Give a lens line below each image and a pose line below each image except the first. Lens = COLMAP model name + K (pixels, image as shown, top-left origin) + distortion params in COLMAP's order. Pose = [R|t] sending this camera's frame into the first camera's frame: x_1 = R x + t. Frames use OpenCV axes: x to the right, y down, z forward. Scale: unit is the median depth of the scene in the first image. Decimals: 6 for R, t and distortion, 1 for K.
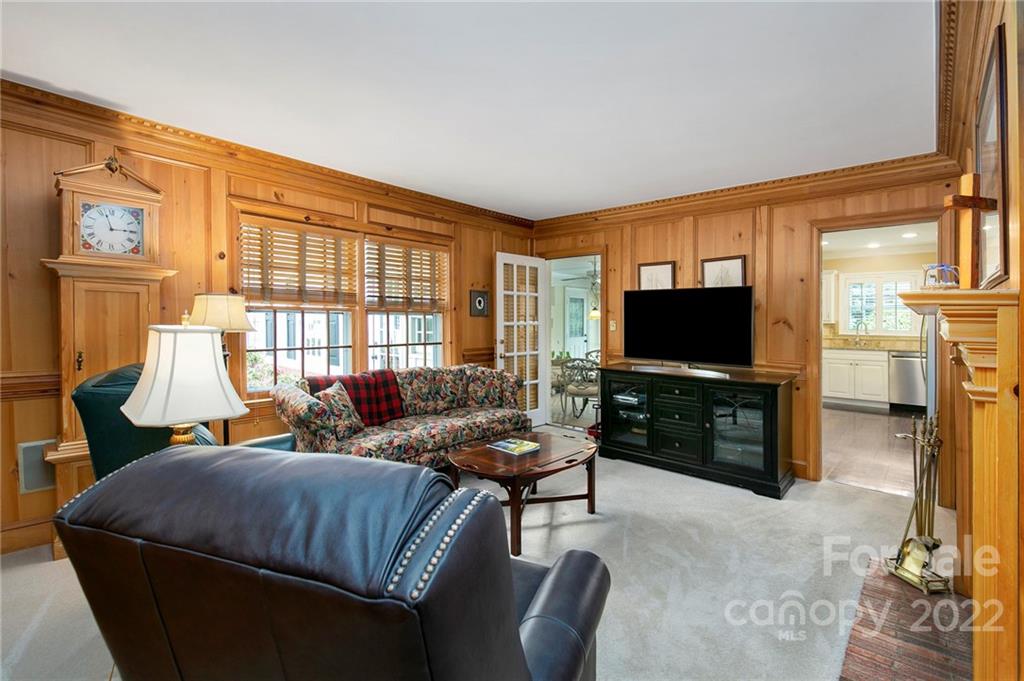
lens RADIAL K [[467.4, 0, 514.3], [0, 467.4, 318.9], [0, 0, 1]] dist [-0.012613, -0.000361]
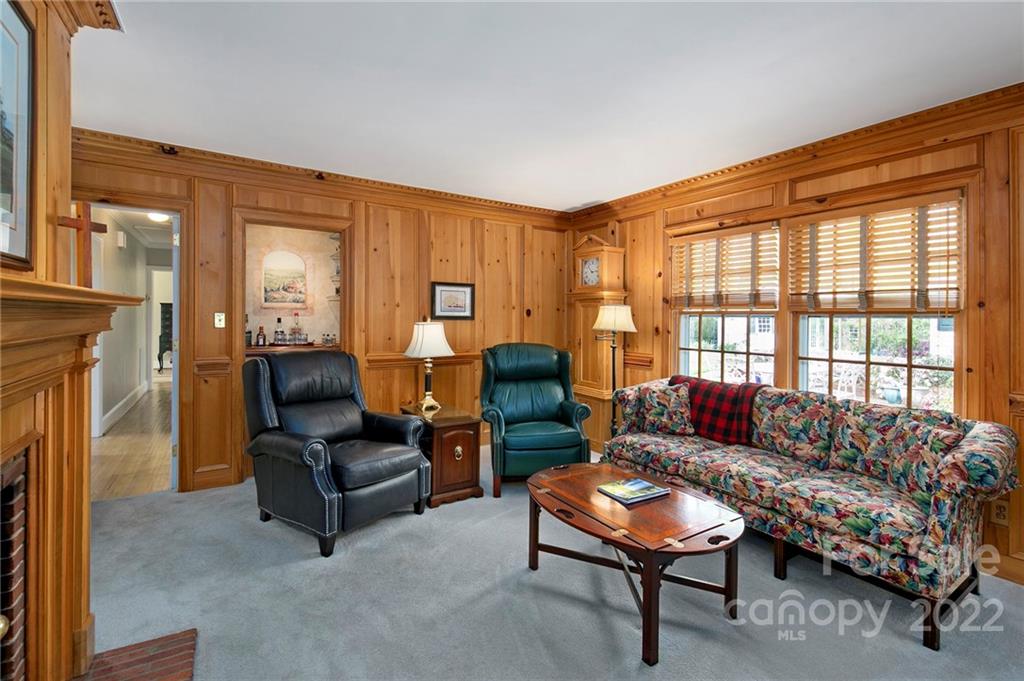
lens RADIAL K [[467.4, 0, 542.5], [0, 467.4, 320.1], [0, 0, 1]] dist [-0.012613, -0.000361]
pose [[-0.260208, -0.012106, -0.965477, 0.581113], [-0.014428, 0.999859, -0.008648, 0.008268], [0.965445, 0.011679, -0.260346, 0.808832]]
